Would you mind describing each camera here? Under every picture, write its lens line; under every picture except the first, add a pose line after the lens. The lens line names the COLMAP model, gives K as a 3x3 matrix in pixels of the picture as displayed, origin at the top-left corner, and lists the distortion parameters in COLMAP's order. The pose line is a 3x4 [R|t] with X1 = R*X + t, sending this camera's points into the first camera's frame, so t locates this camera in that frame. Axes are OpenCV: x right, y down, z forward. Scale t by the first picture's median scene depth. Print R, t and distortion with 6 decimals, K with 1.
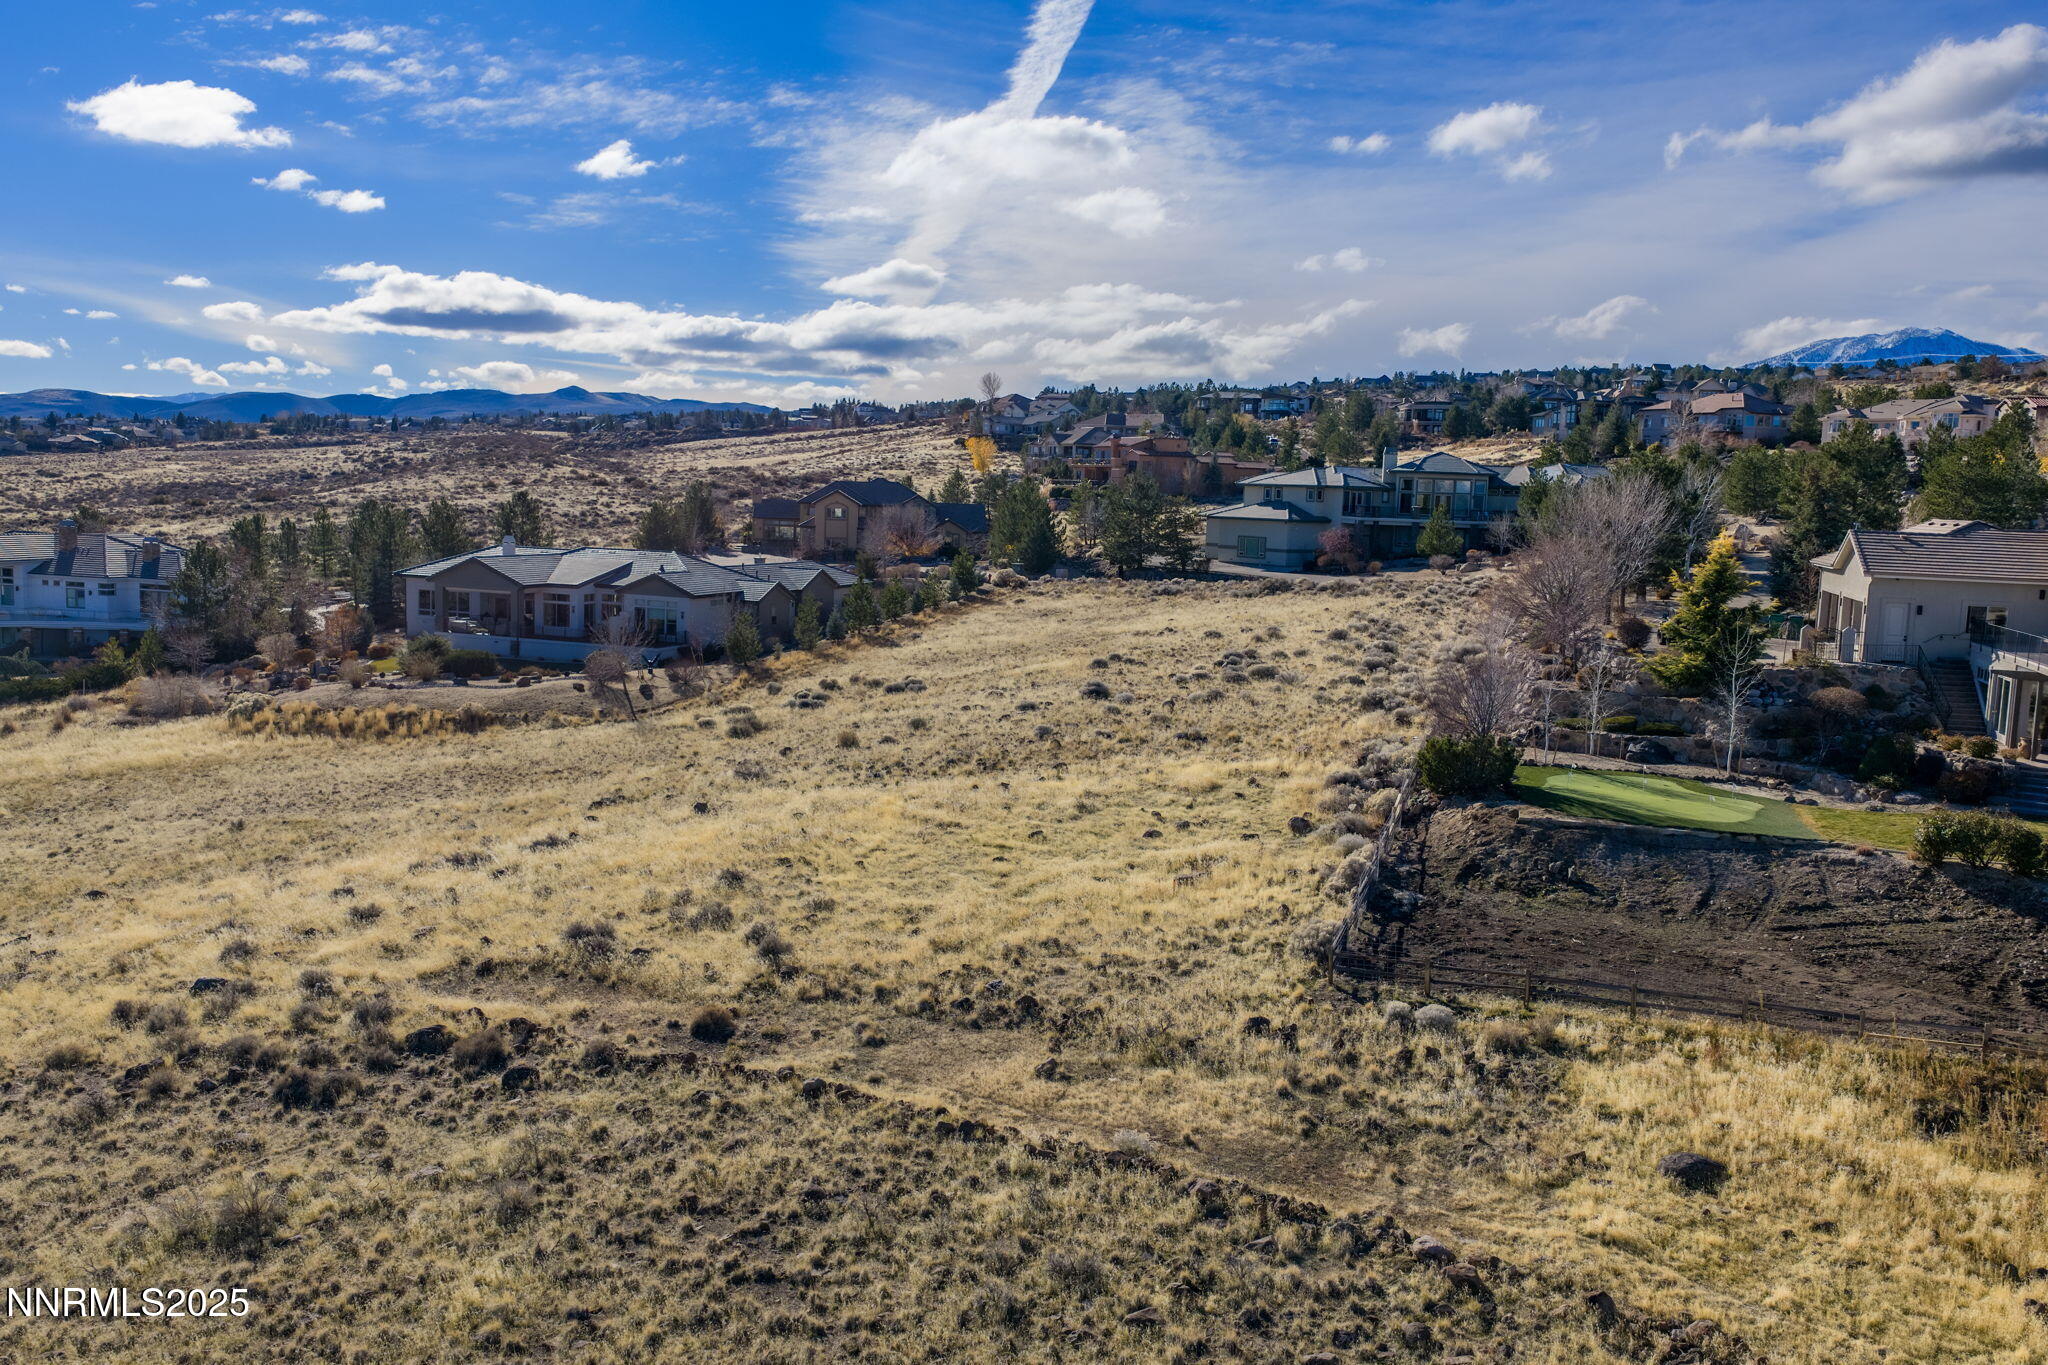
lens RADIAL K [[1683.3, 0, 1024.0], [0, 1683.3, 682.5], [0, 0, 1]] dist [0.017603, -0.027967]
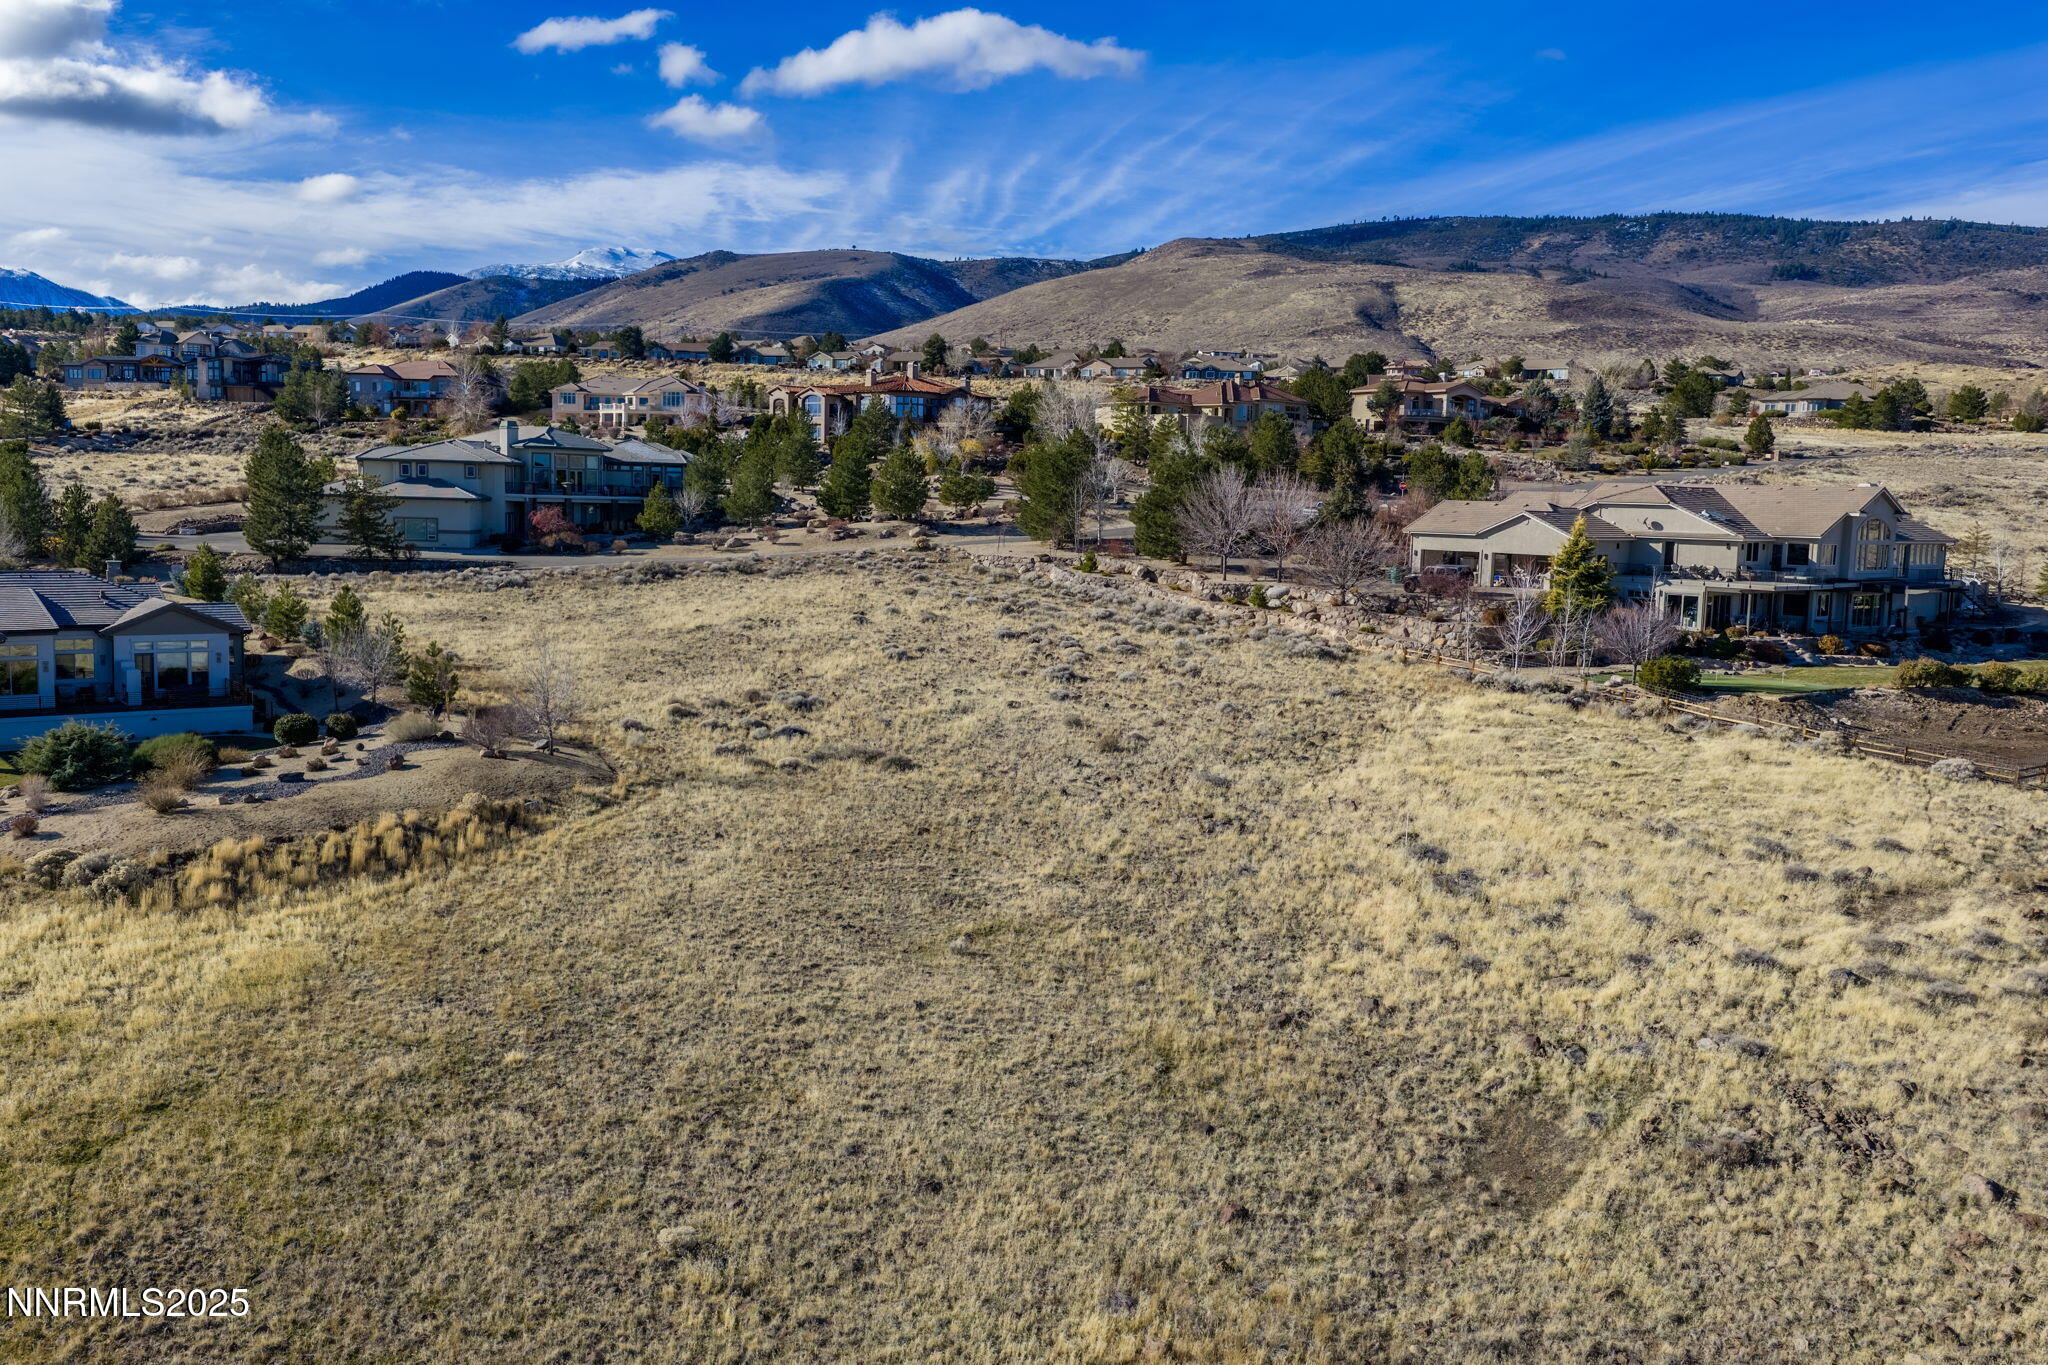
lens RADIAL K [[1683.3, 0, 1024.0], [0, 1683.3, 682.5], [0, 0, 1]] dist [0.017603, -0.027967]
pose [[0.522108, -0.115001, 0.845091, -1.715467], [0.088734, 0.992815, 0.080282, -0.153612], [-0.848251, 0.033072, 0.528561, 0.884588]]
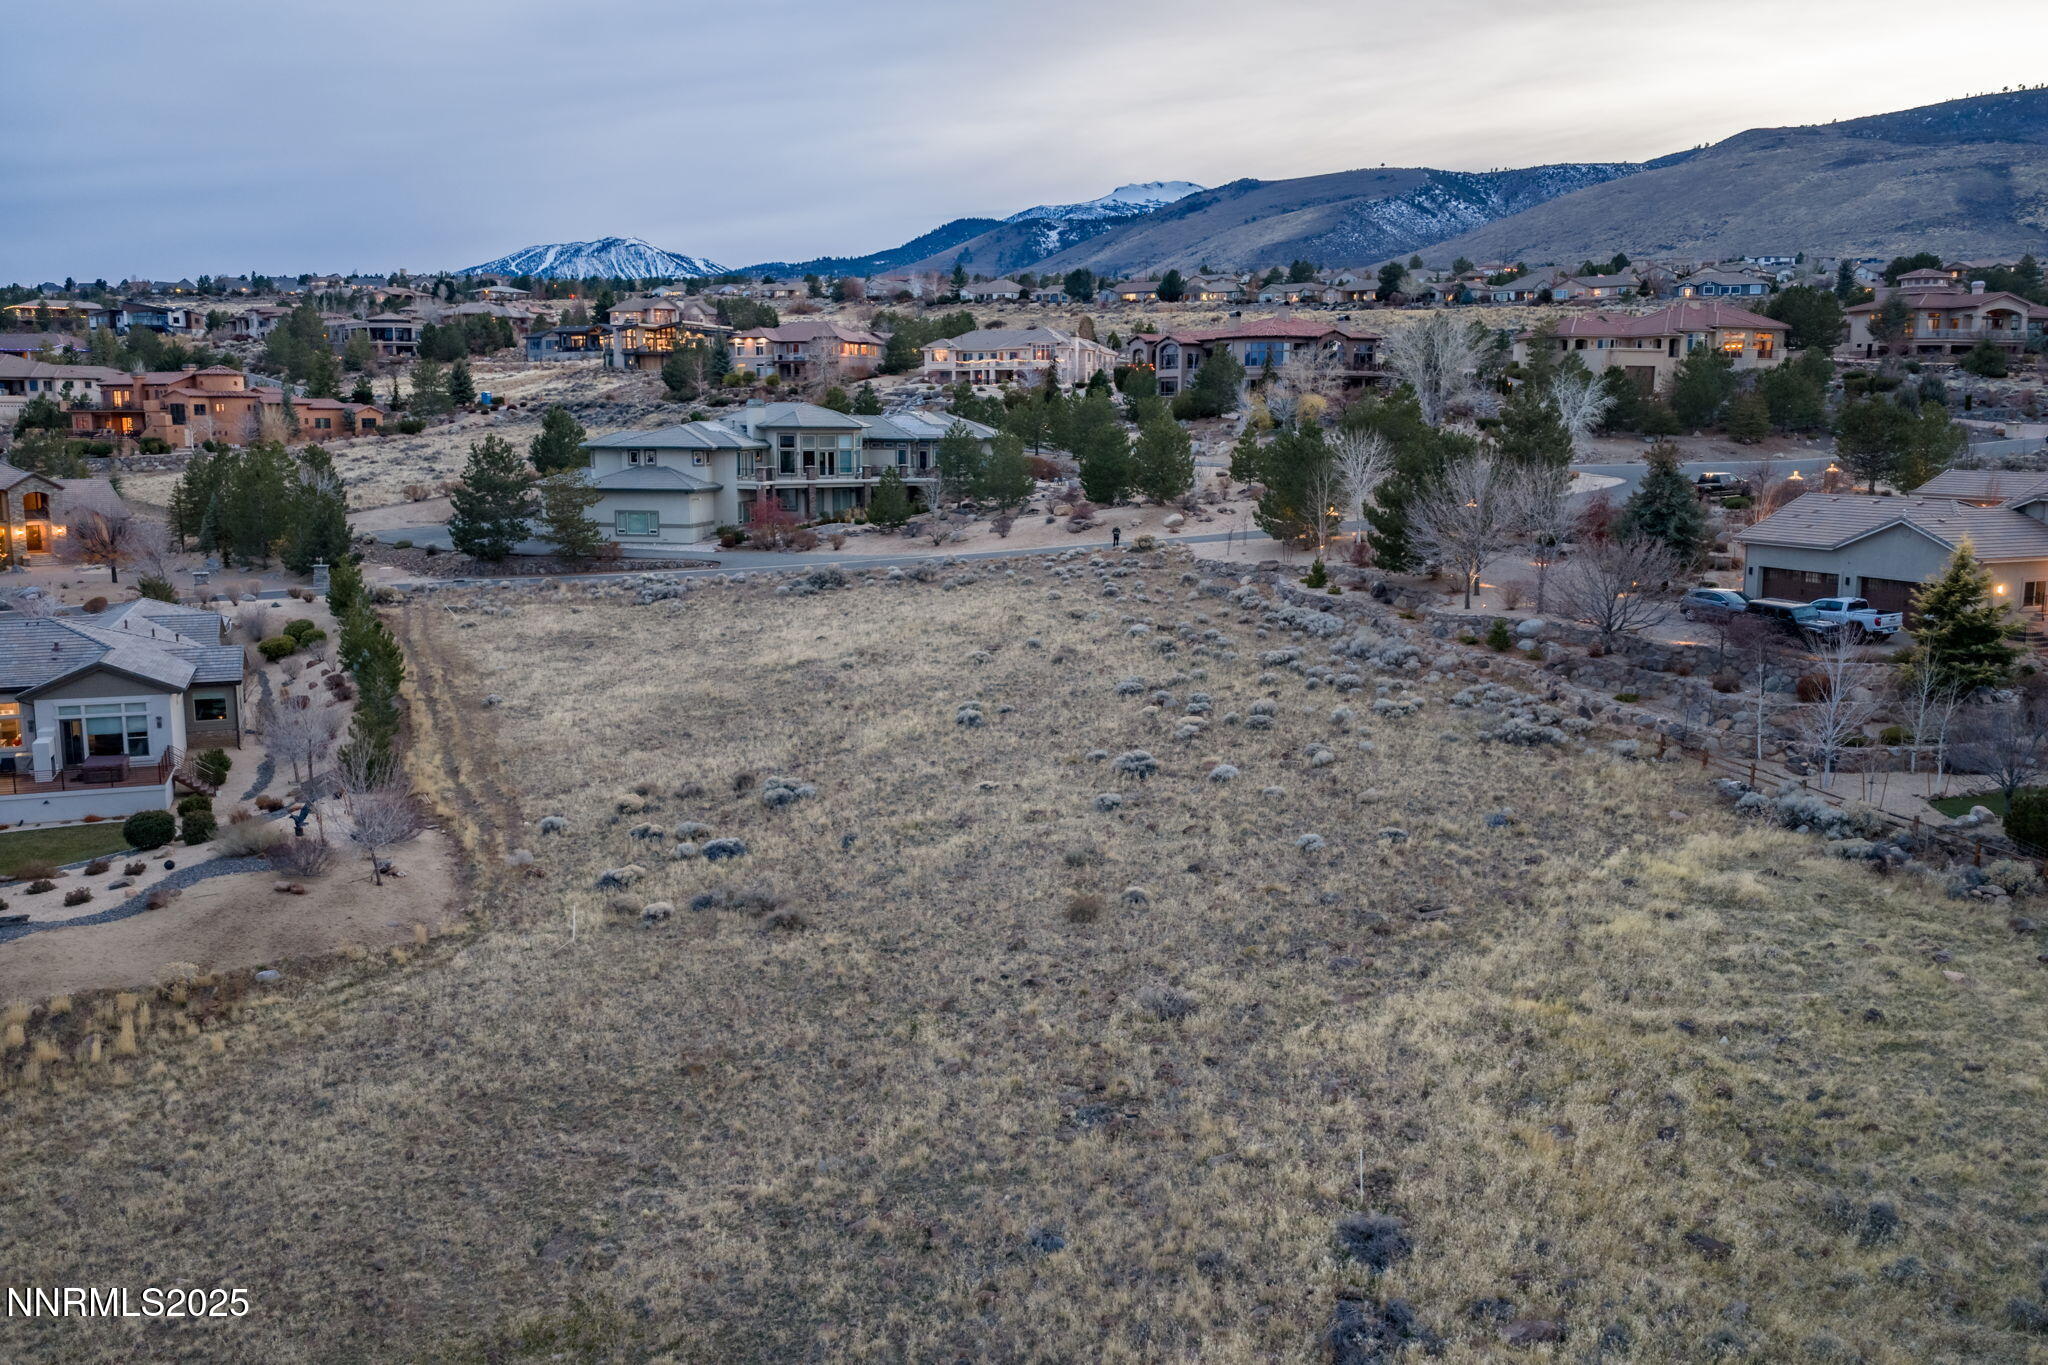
lens RADIAL K [[1683.3, 0, 1024.0], [0, 1683.3, 682.5], [0, 0, 1]] dist [0.017603, -0.027967]
pose [[0.756571, -0.135093, 0.639804, -0.970499], [0.099285, 0.990815, 0.091803, -0.217085], [-0.646330, -0.005932, 0.763035, 0.848693]]
